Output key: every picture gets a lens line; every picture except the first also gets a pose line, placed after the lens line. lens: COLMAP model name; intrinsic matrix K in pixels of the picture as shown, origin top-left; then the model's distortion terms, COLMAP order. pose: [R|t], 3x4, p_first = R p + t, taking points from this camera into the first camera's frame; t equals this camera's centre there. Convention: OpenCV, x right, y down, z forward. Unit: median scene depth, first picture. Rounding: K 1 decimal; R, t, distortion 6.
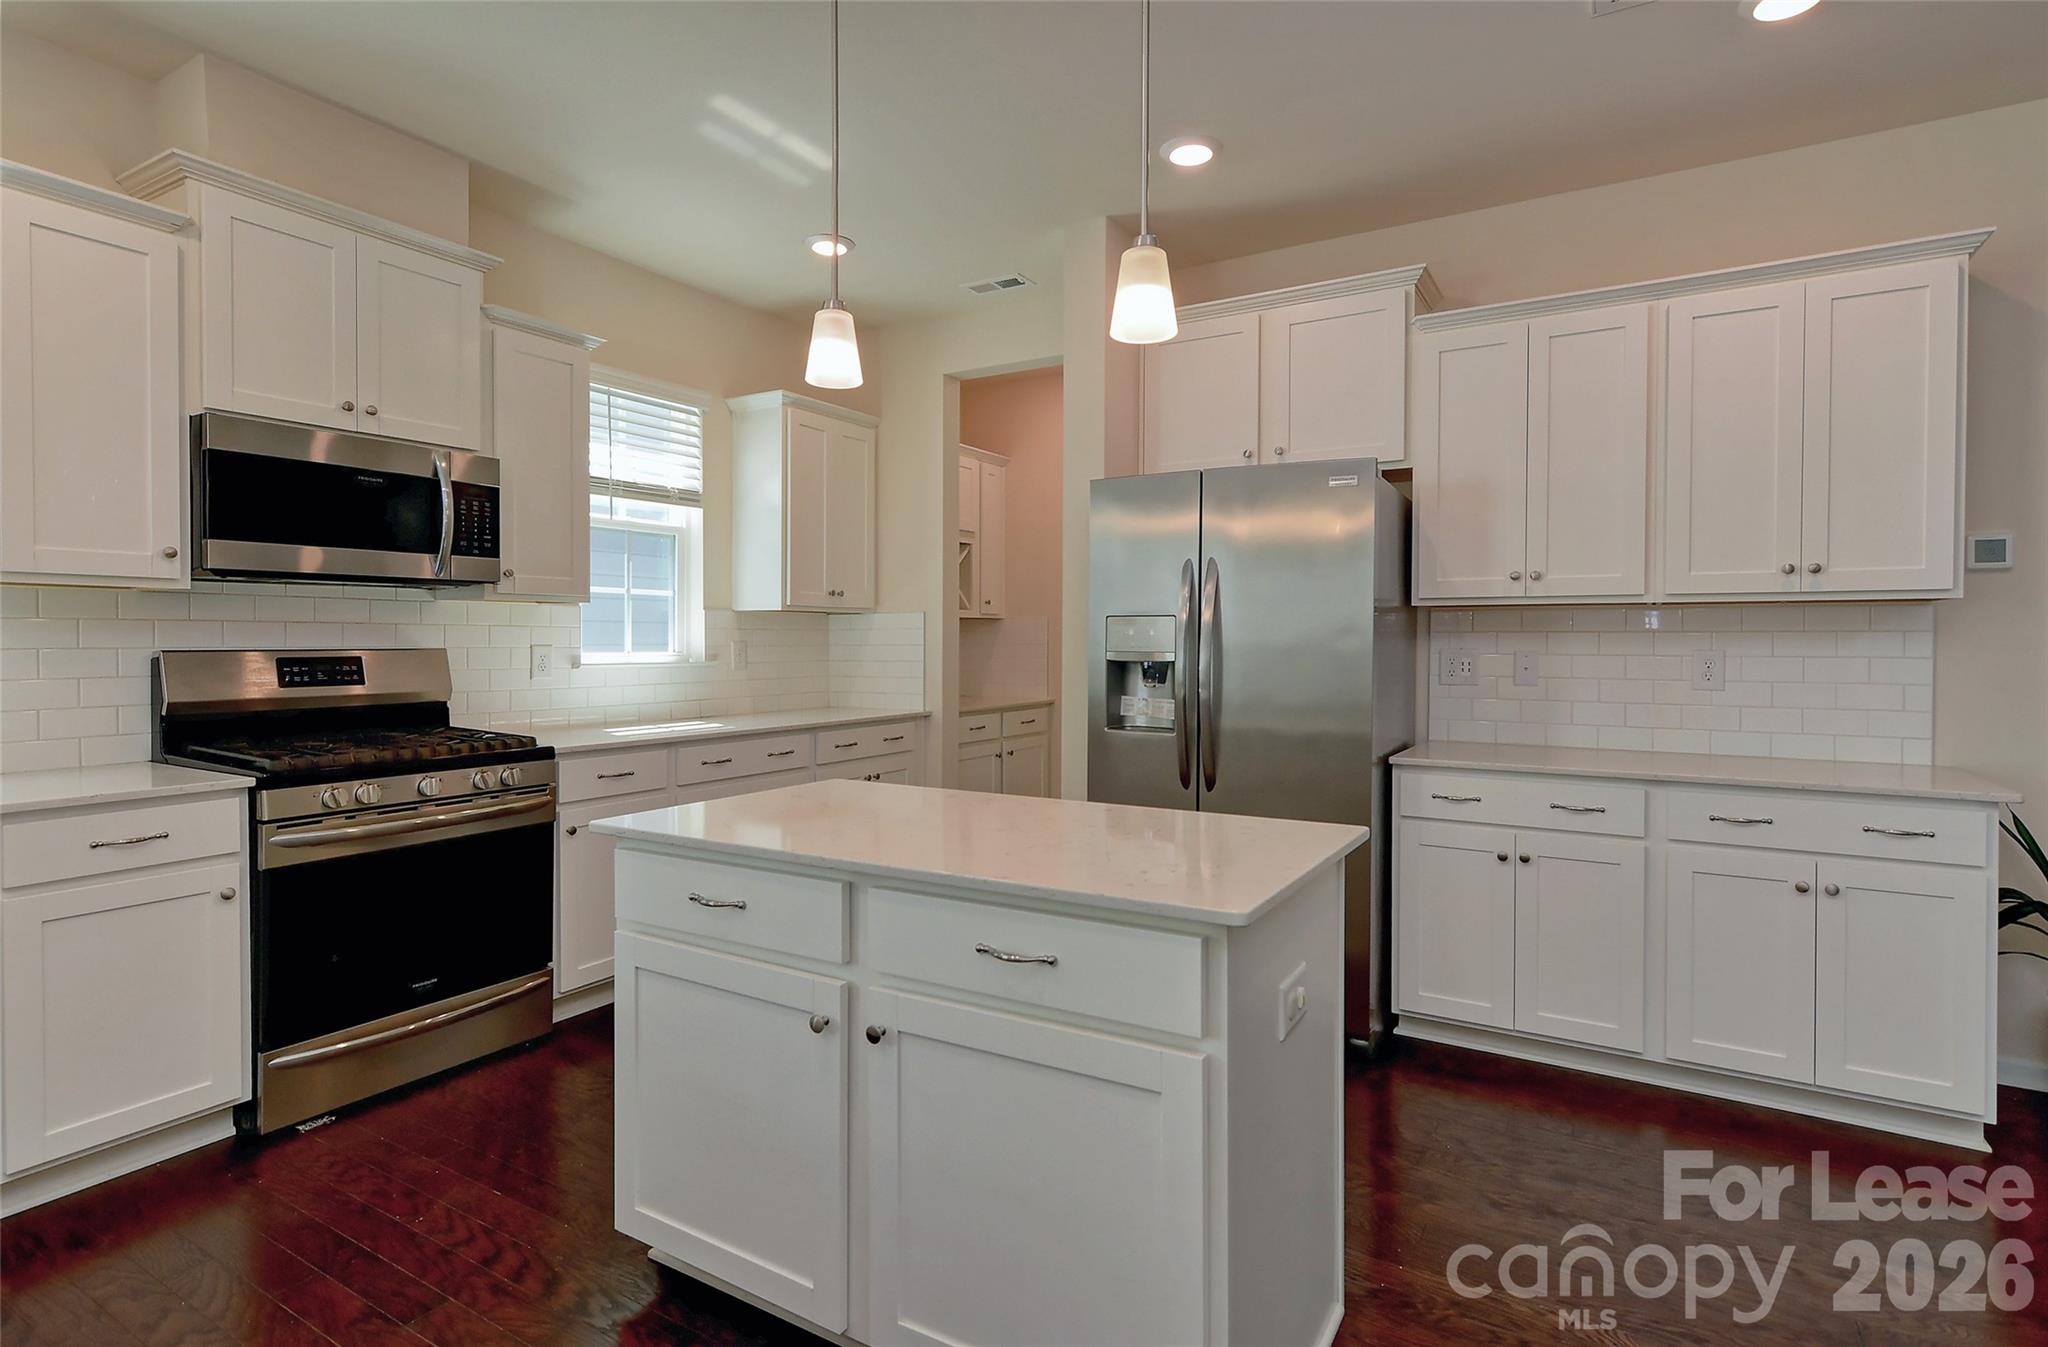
lens RADIAL K [[996.9, 0, 1068.8], [0, 996.9, 654.7], [0, 0, 1]] dist [0.000771, -0.000472]
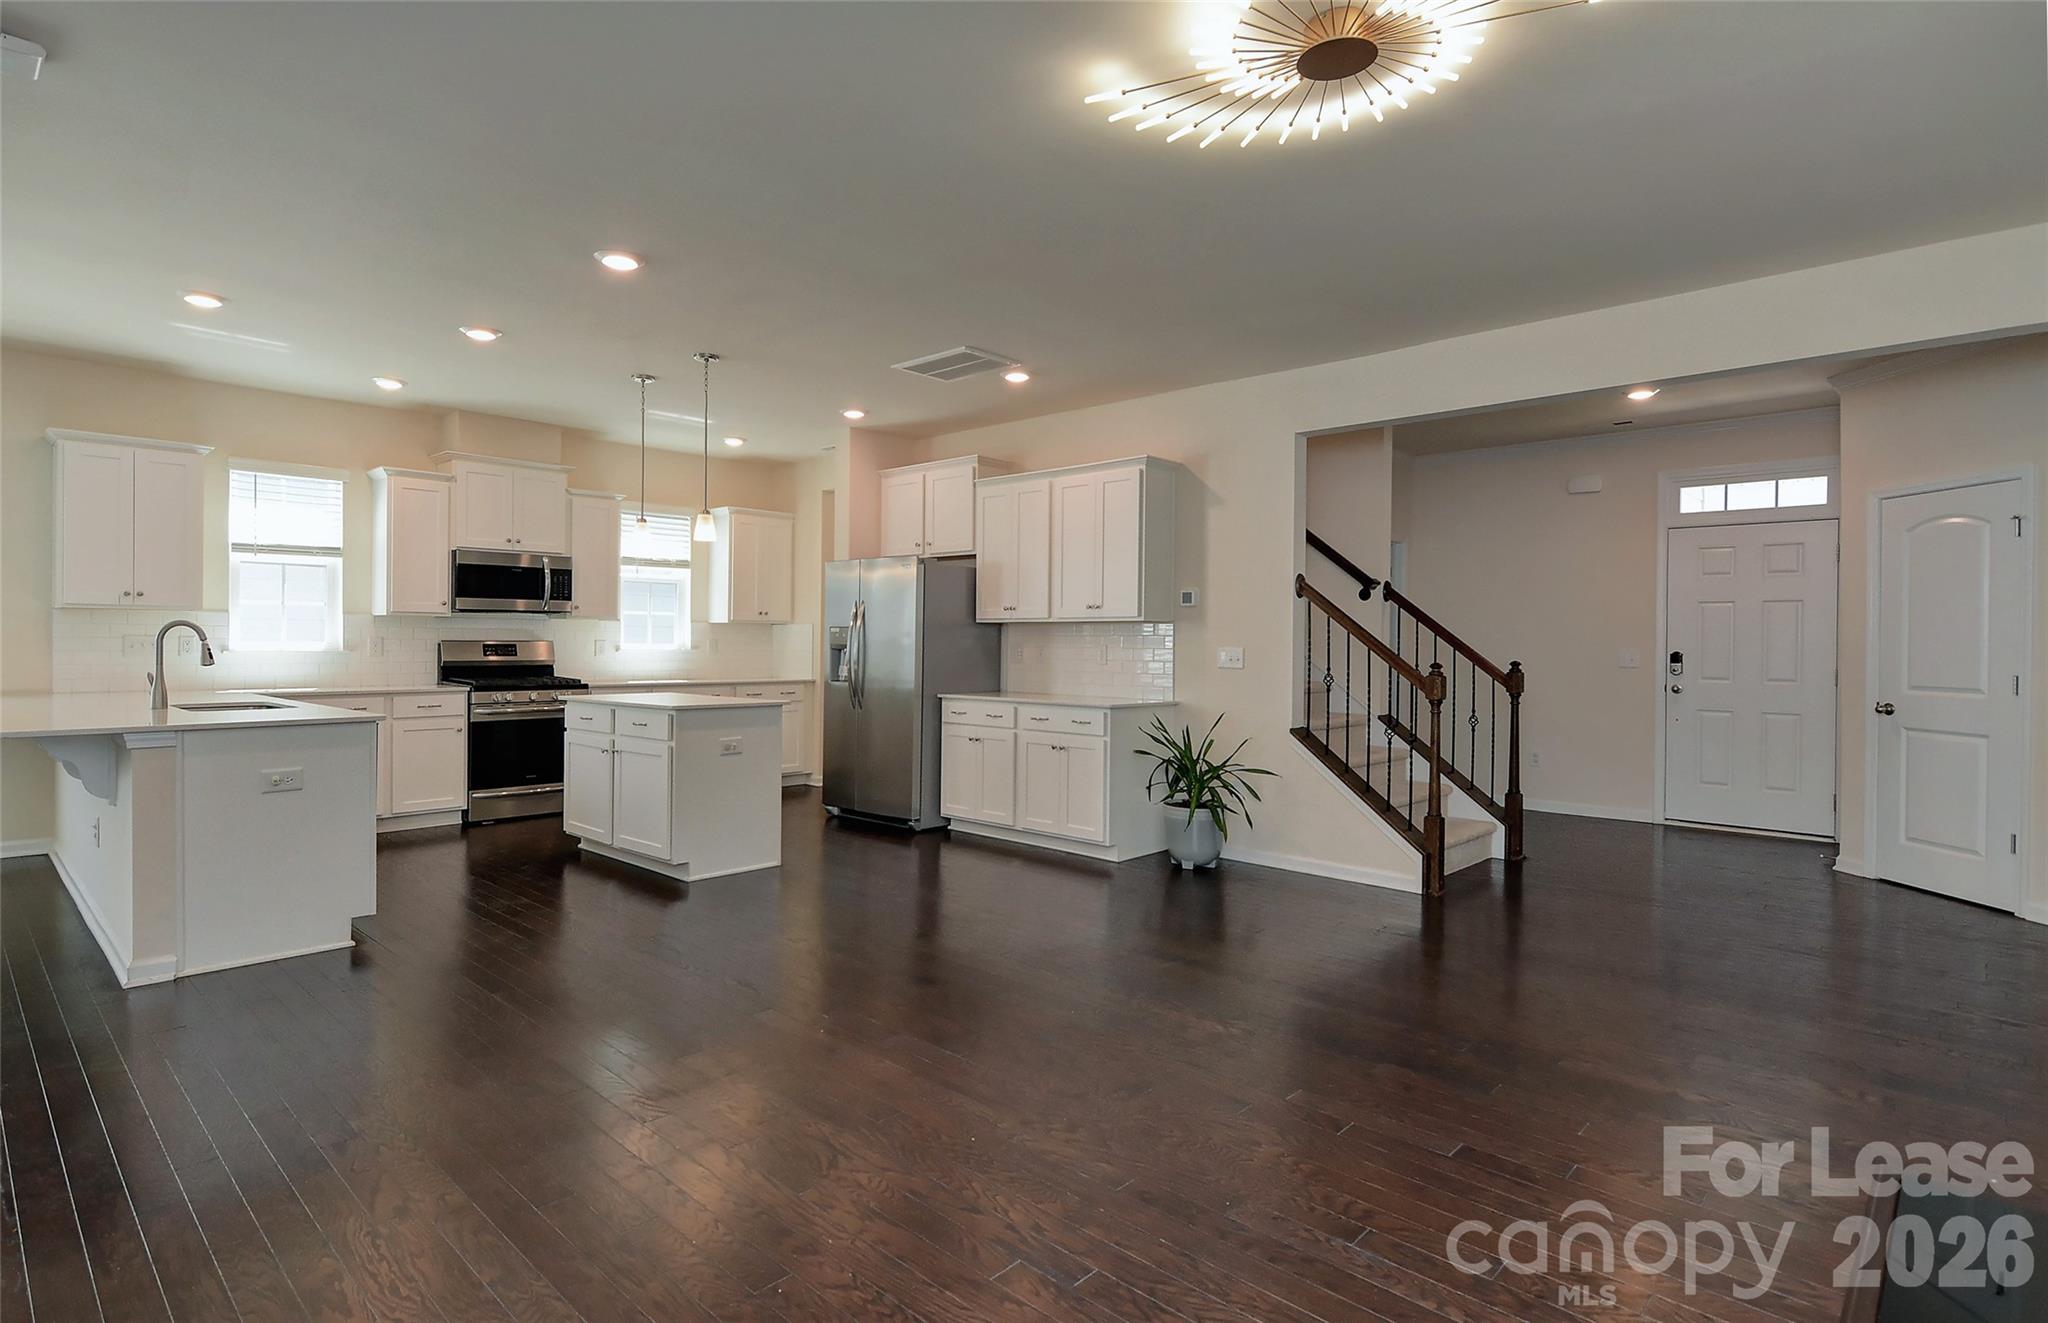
lens RADIAL K [[1011.8, 0, 1059.7], [0, 1011.8, 650.7], [0, 0, 1]] dist [0.000159, -0.001961]
pose [[0.979790, 0.007019, -0.199905, 1.010249], [-0.008669, 0.999935, -0.007379, 0.023952], [0.199841, 0.008963, 0.979787, -1.064194]]
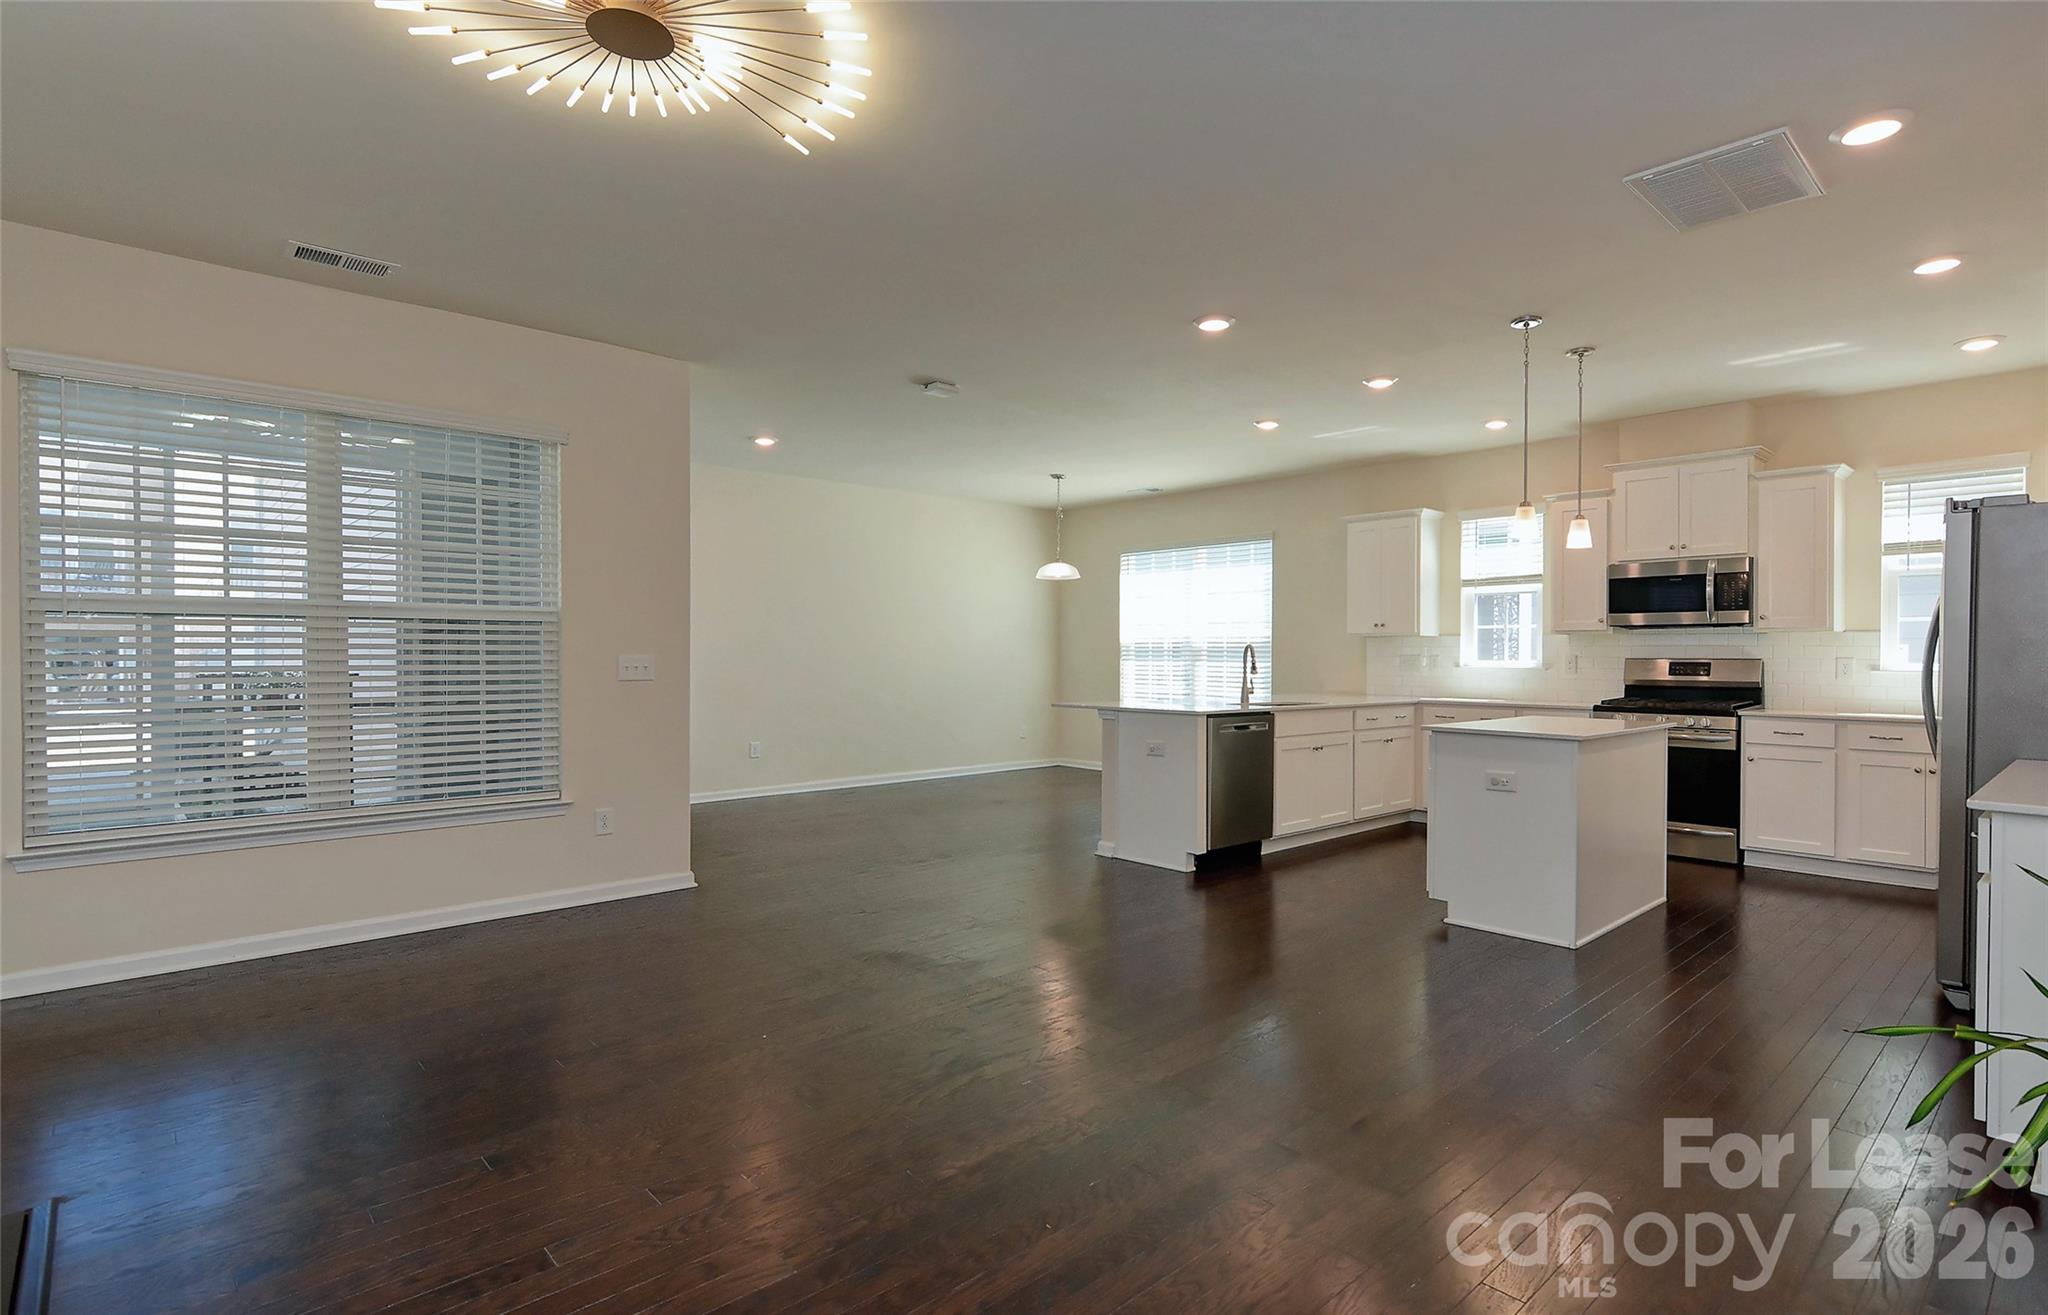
lens RADIAL K [[1011.8, 0, 1011.1], [0, 1011.8, 655.8], [0, 0, 1]] dist [0.000159, -0.001961]
pose [[-0.319165, -0.000065, -0.947699, 1.718169], [-0.016397, 0.999851, 0.005453, 0.001148], [0.947557, 0.017280, -0.319118, 0.309223]]
